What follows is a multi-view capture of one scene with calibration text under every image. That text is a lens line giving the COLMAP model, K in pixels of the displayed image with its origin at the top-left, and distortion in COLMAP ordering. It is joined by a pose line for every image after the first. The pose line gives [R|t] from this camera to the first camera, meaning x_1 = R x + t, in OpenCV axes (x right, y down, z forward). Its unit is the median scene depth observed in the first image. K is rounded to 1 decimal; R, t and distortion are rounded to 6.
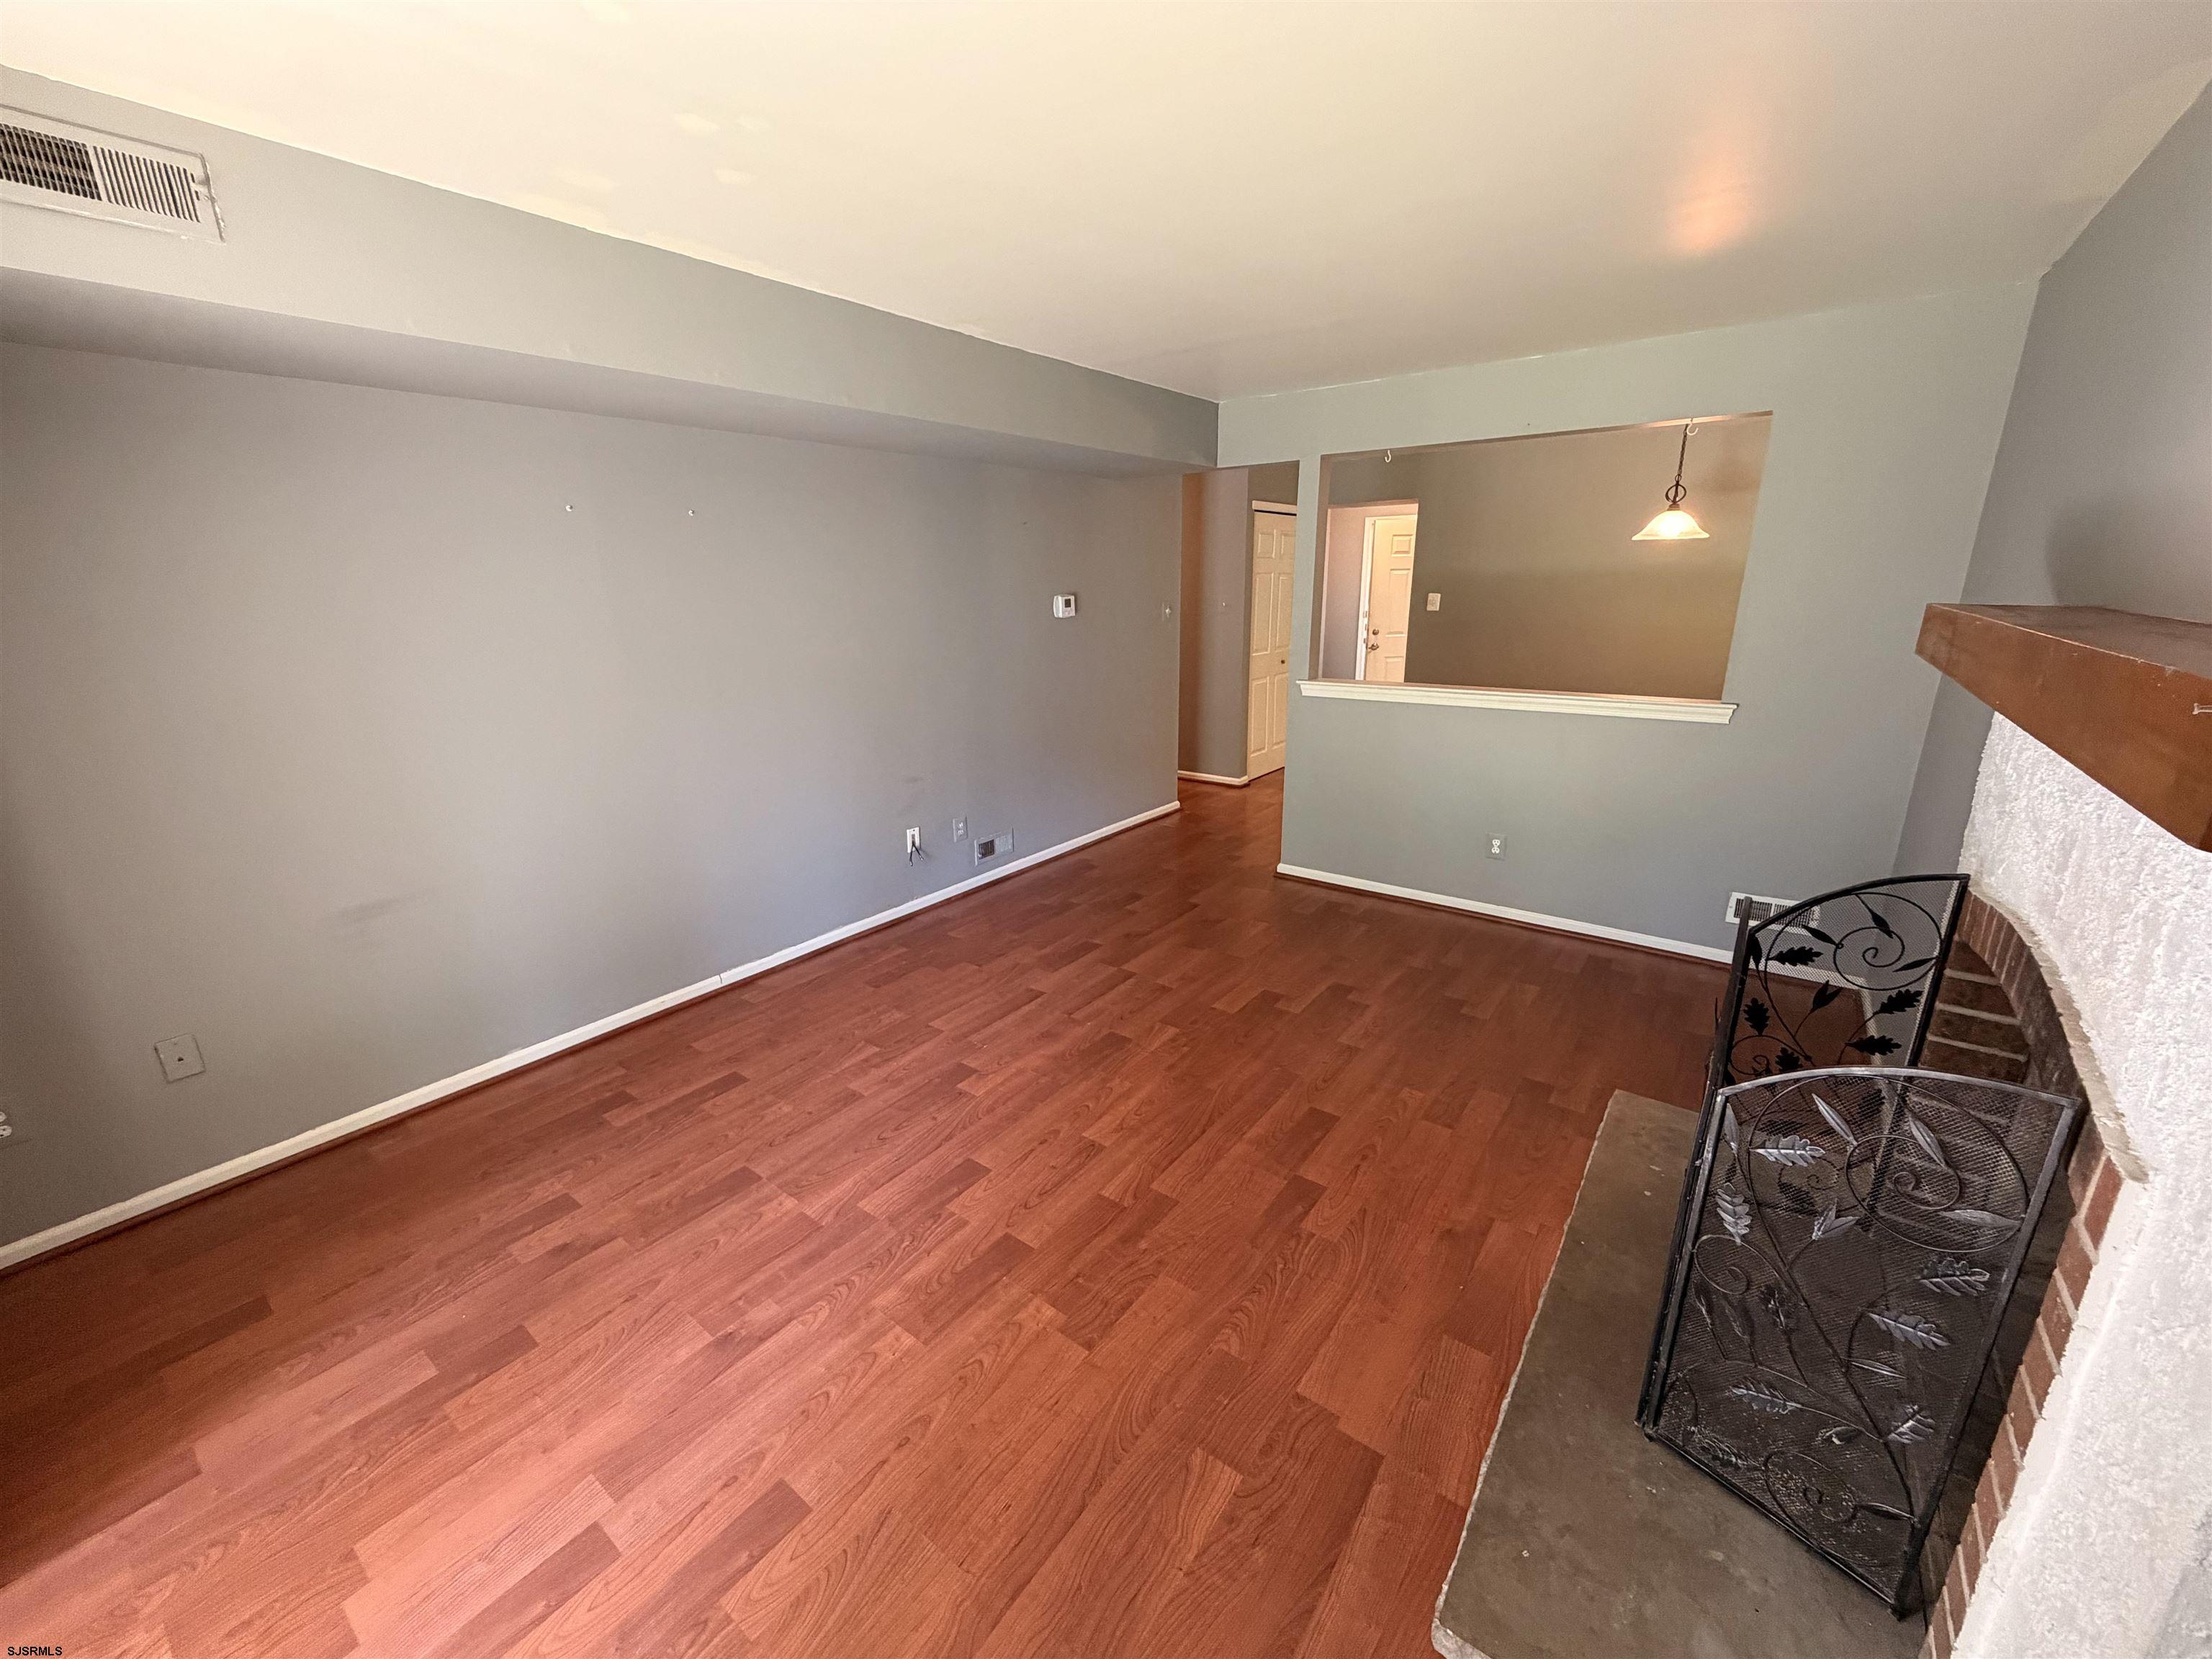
lens RADIAL K [[880.6, 0, 1103.3], [0, 880.6, 832.5], [0, 0, 1]] dist [0.001789, 0.000027]
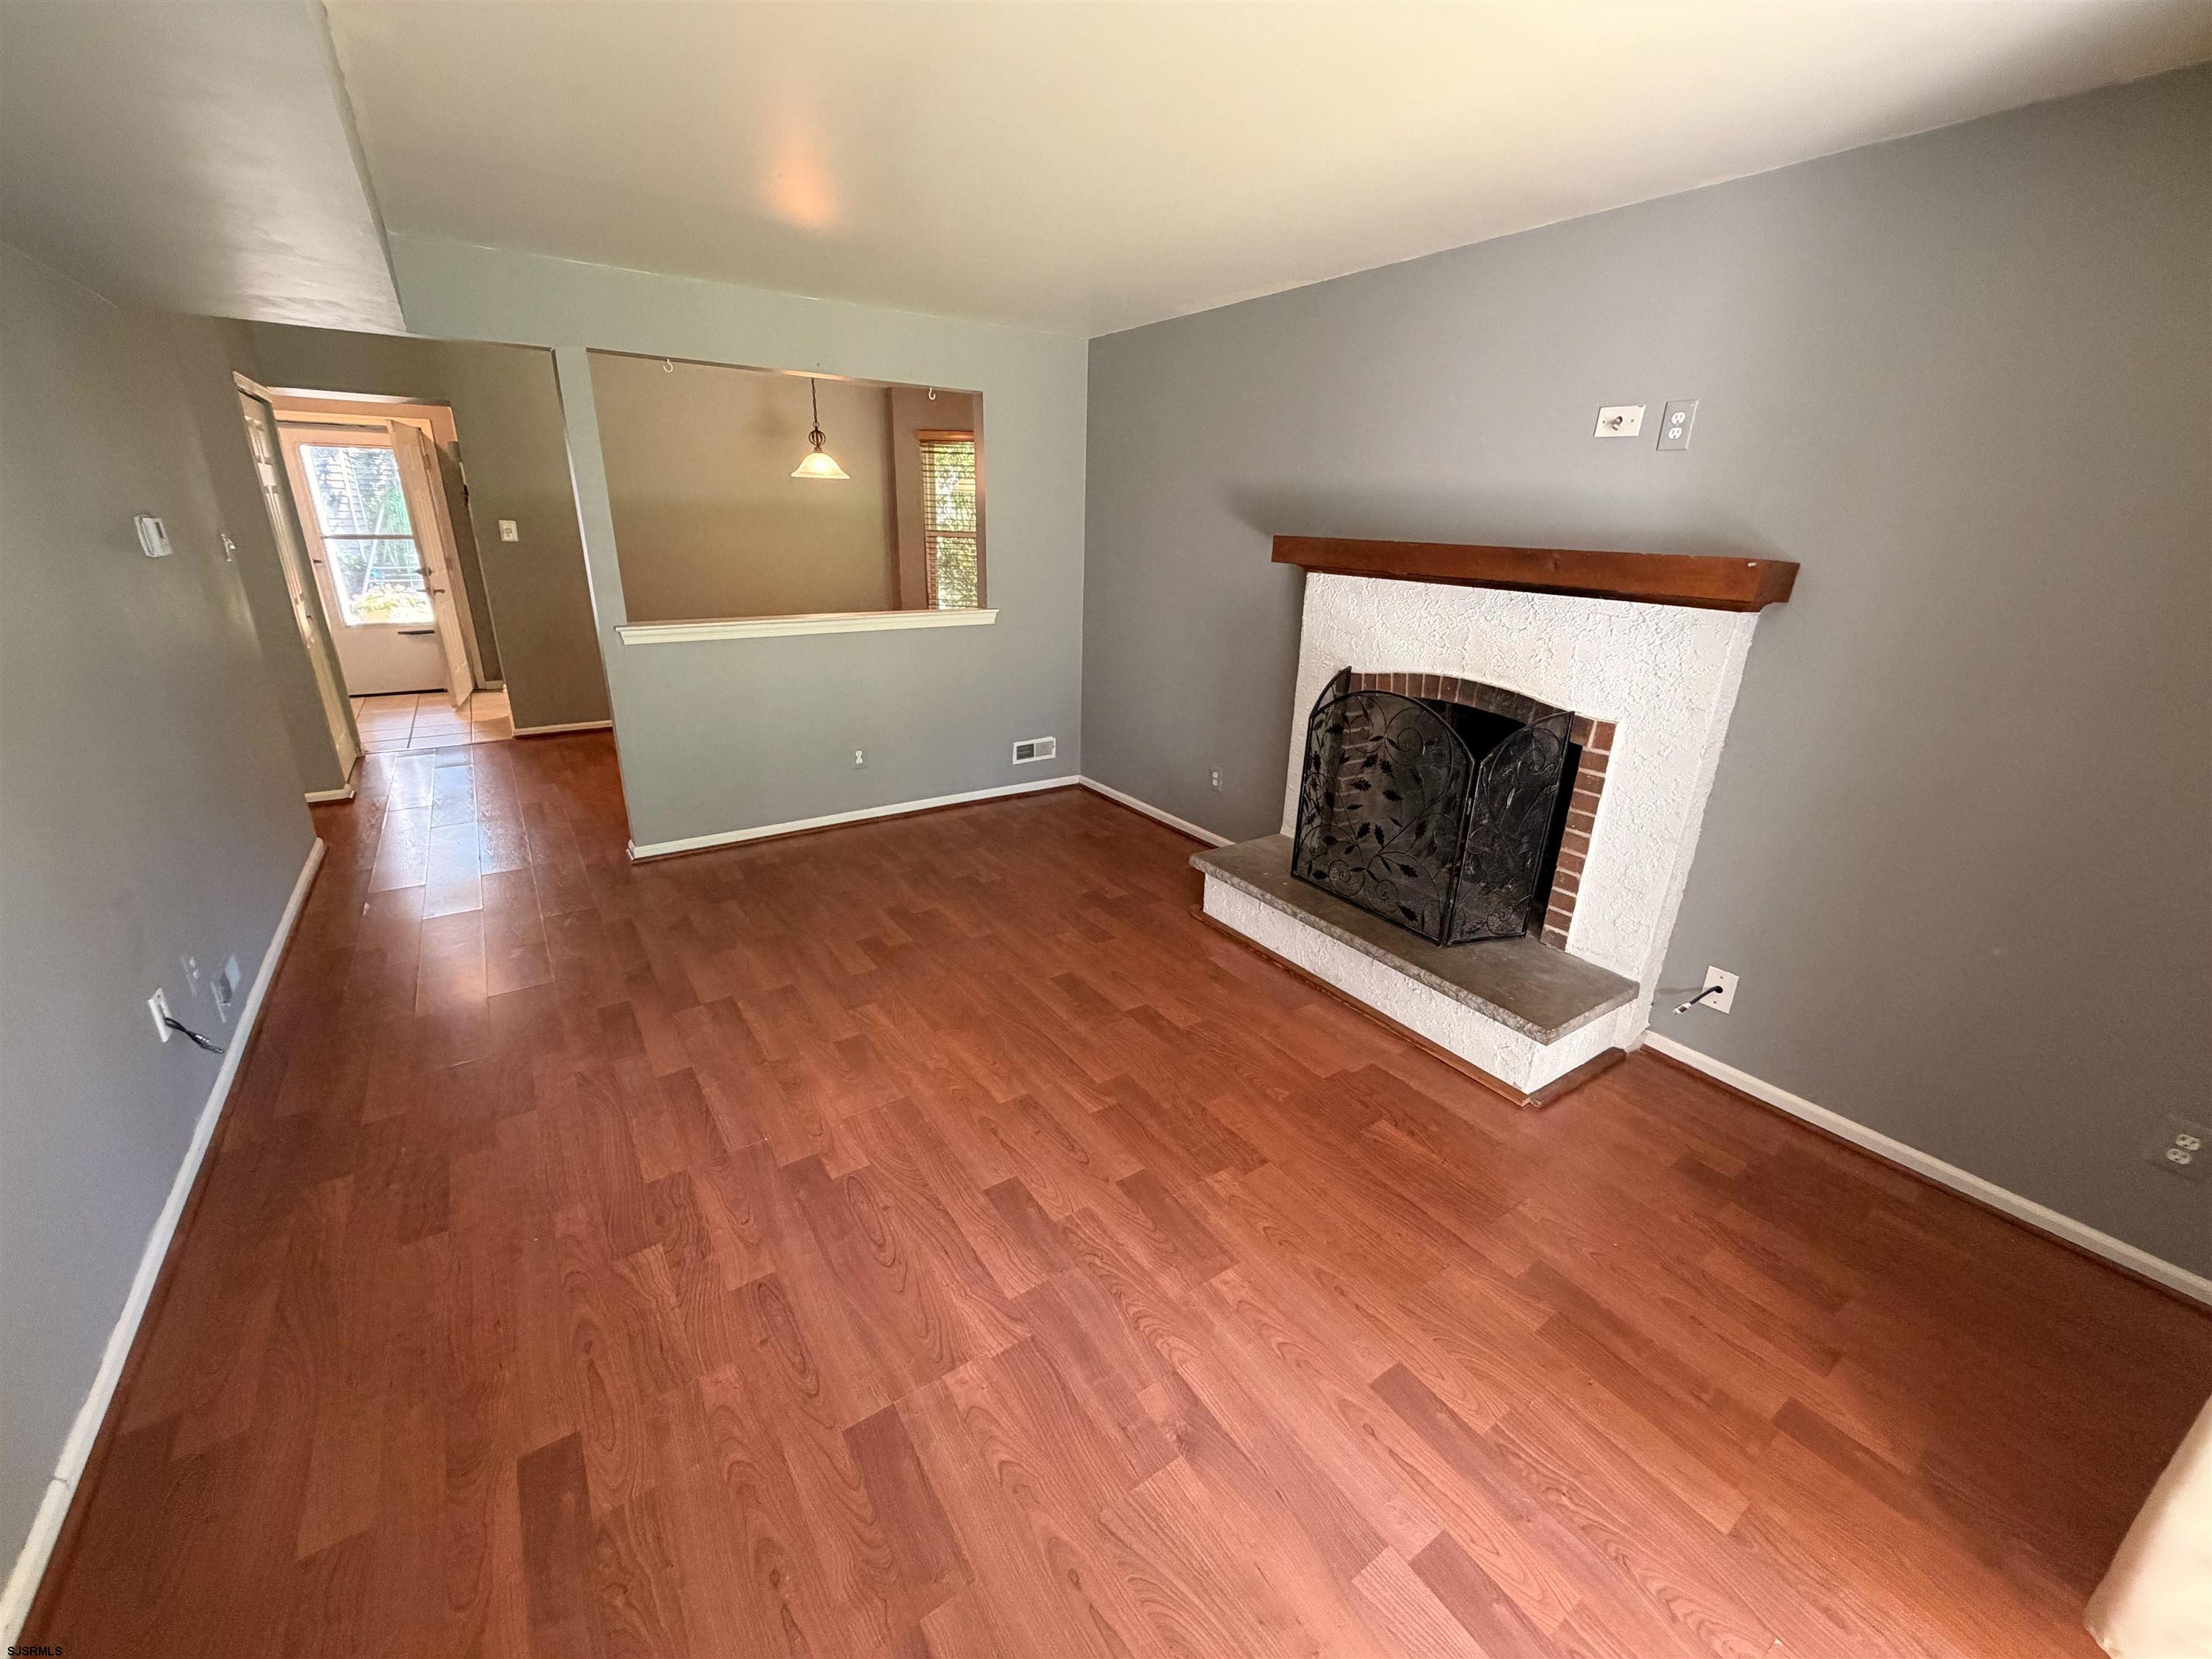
lens RADIAL K [[880.6, 0, 1102.5], [0, 880.6, 827.6], [0, 0, 1]] dist [0.001789, 0.000027]
pose [[0.315652, -0.298355, 0.900749, -0.799707], [0.237319, 0.943934, 0.229494, -0.137325], [-0.918718, 0.141324, 0.368760, 0.535702]]
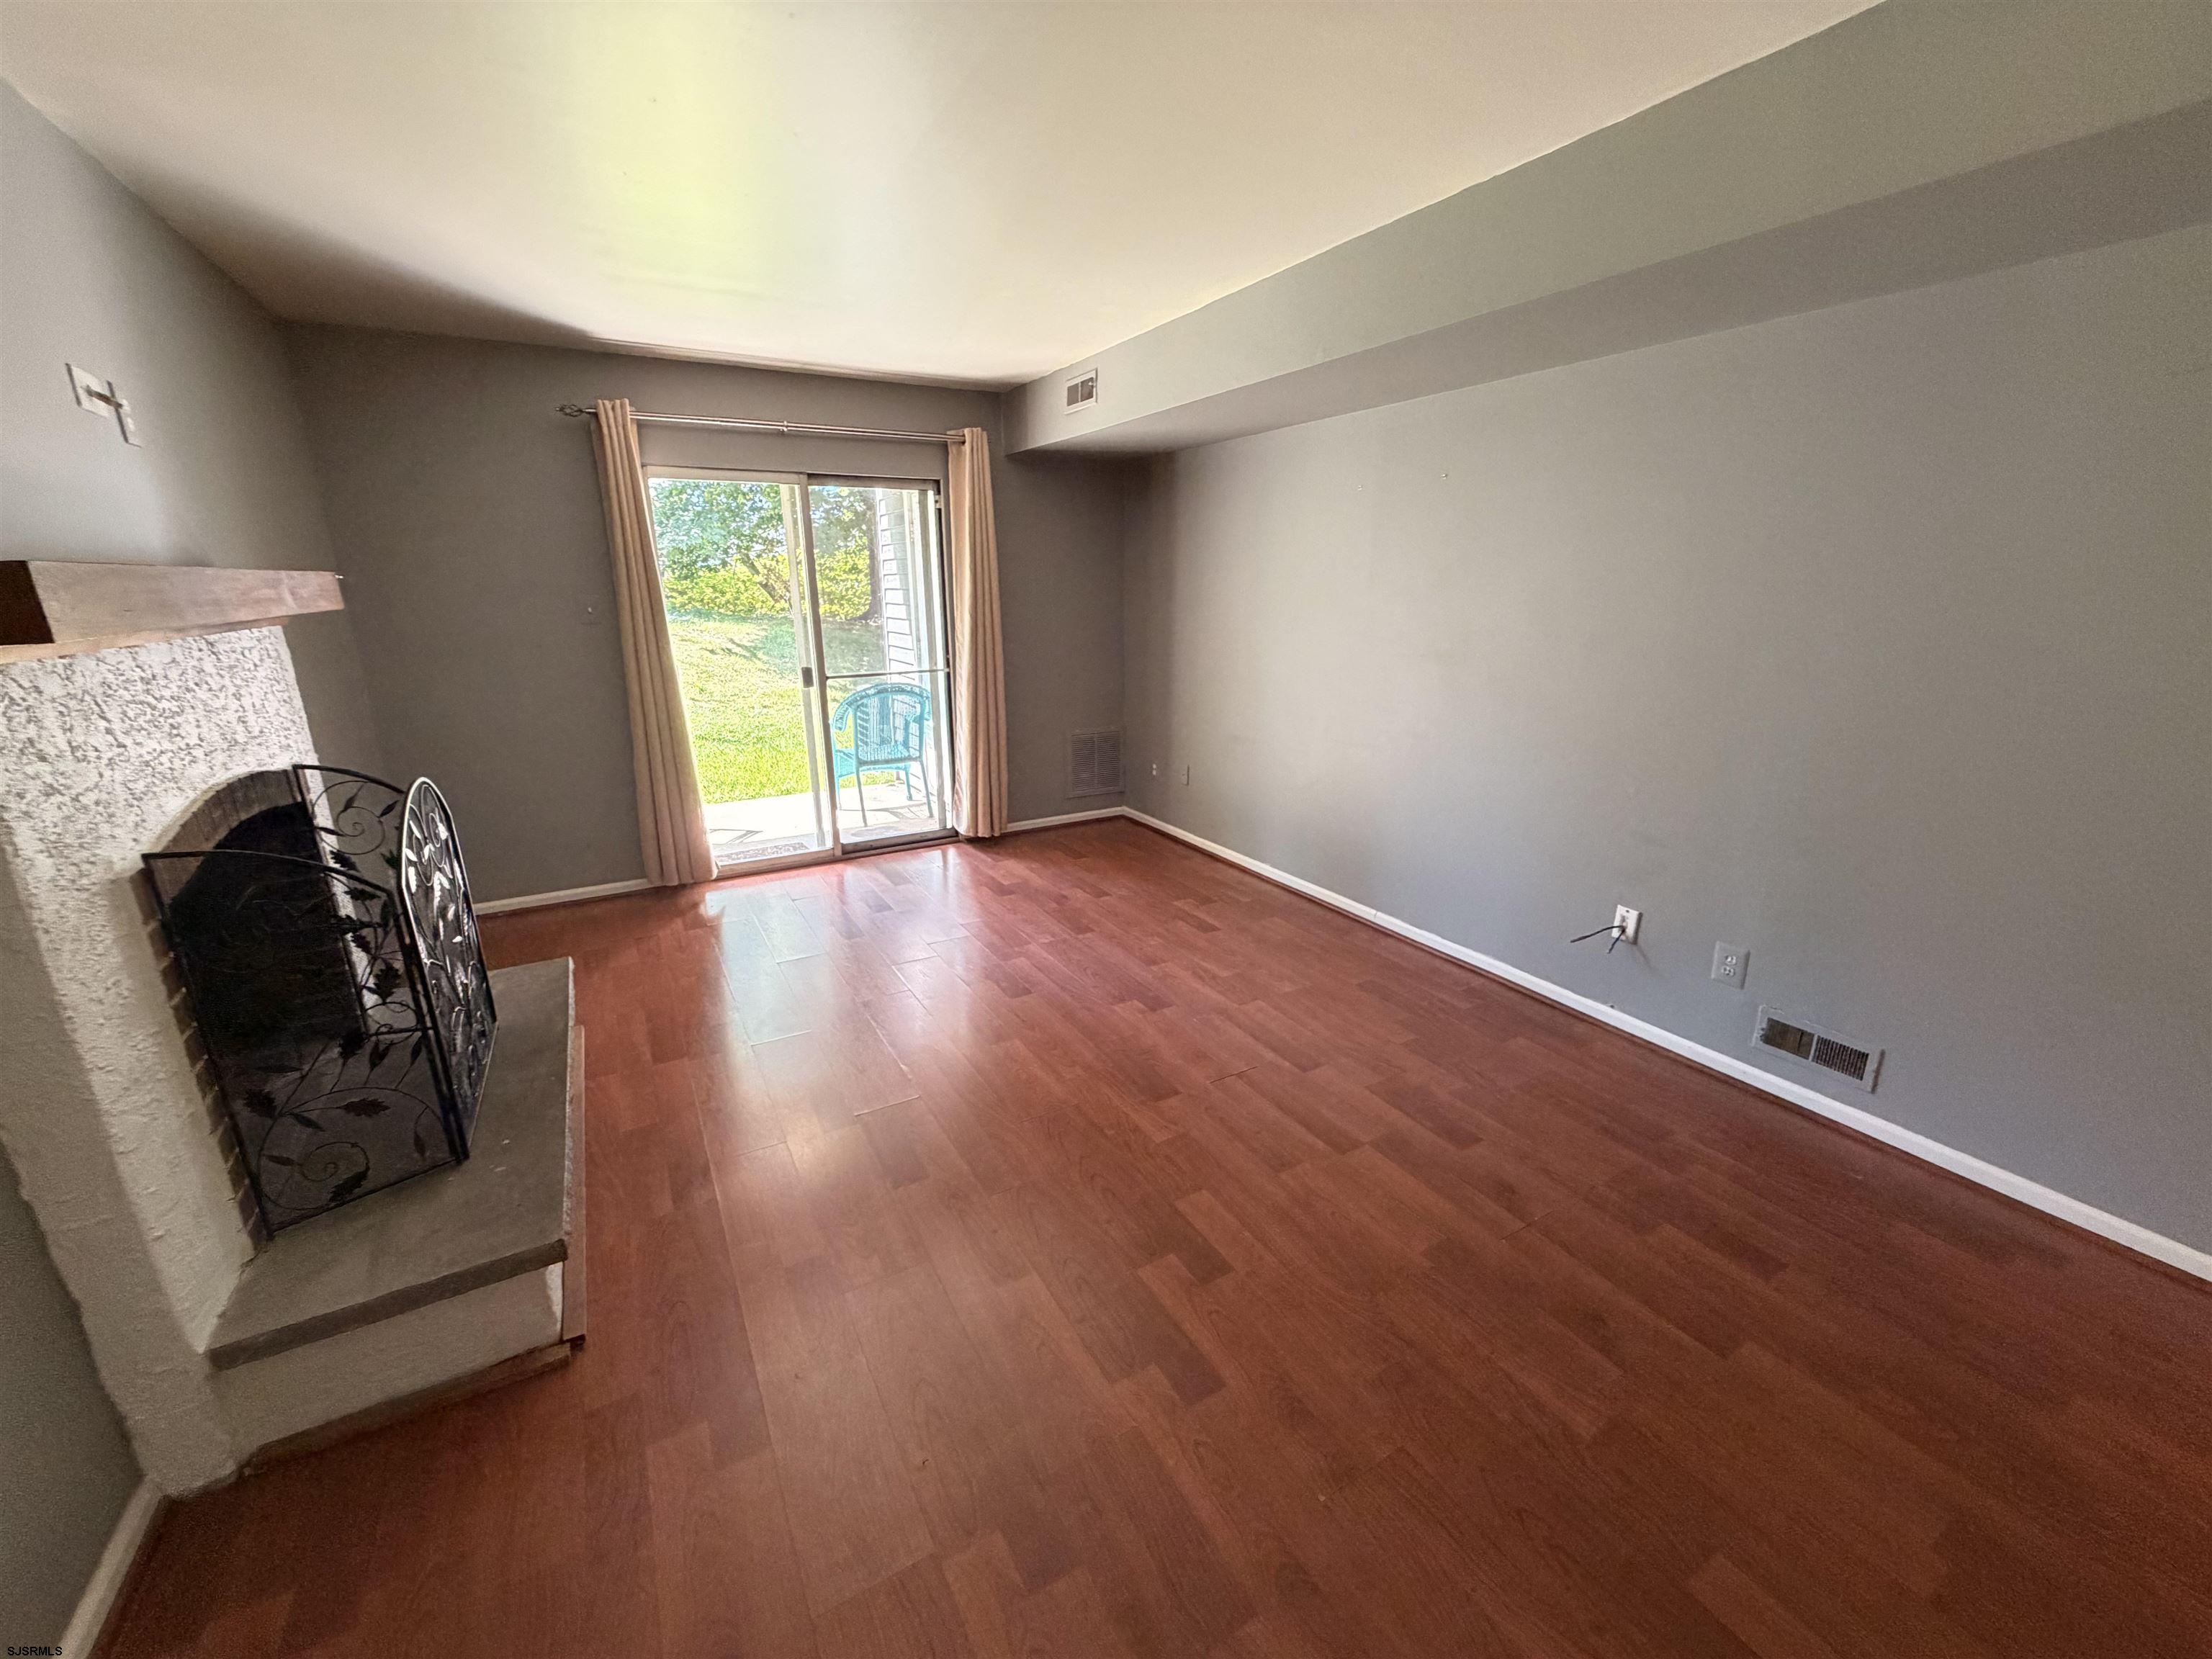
lens RADIAL K [[880.6, 0, 1093.2], [0, 880.6, 825.7], [0, 0, 1]] dist [0.001789, 0.000027]
pose [[-0.400161, 0.264776, -0.877362, 0.901546], [-0.246504, 0.890975, 0.381313, -0.372962], [0.882670, 0.368861, -0.291265, 1.388986]]
